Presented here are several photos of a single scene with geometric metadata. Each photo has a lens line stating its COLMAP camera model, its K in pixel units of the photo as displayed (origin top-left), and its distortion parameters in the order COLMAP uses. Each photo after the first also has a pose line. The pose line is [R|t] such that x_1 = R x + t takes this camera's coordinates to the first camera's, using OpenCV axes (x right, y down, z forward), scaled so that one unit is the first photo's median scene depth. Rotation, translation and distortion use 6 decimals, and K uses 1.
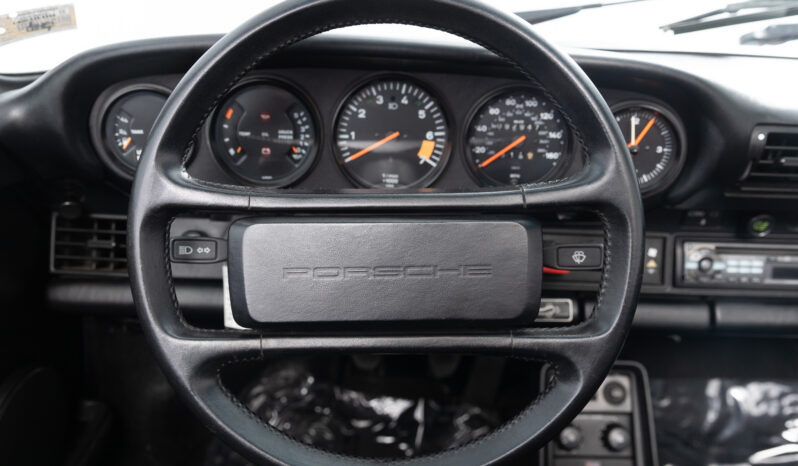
lens RADIAL K [[636.4, 0, 401.7], [0, 636.4, 260.0], [0, 0, 1]] dist [-0.000418, -0.002925]
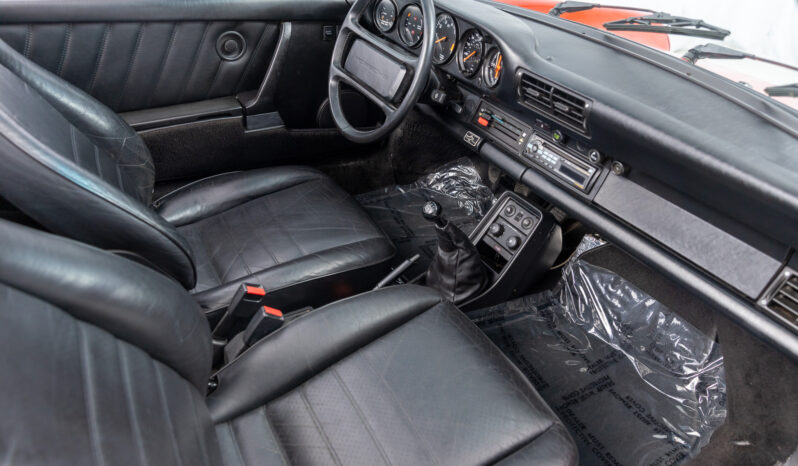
lens RADIAL K [[524.9, 0, 408.7], [0, 524.9, 231.3], [0, 0, 1]] dist [-0.000314, 0.000675]
pose [[0.524561, 0.490823, -0.695649, 1.657416], [-0.419136, 0.860095, 0.290796, -0.086183], [0.741054, 0.139031, 0.656894, -0.308267]]
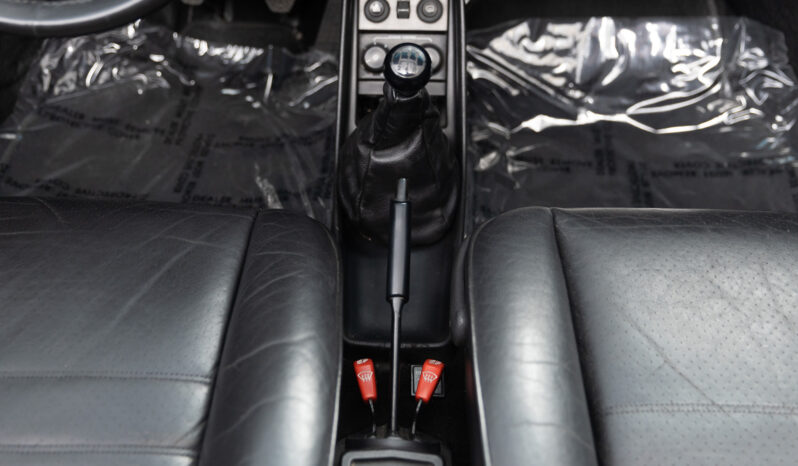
lens RADIAL K [[819.0, 0, 399.0], [0, 819.0, 233.0], [0, 0, 1]] dist [0.002626, -0.005581]
pose [[0.999534, 0.009987, -0.028840, 0.449730], [-0.000282, 0.947932, 0.318473, 0.191892], [0.030519, -0.318316, 0.947493, -0.266371]]
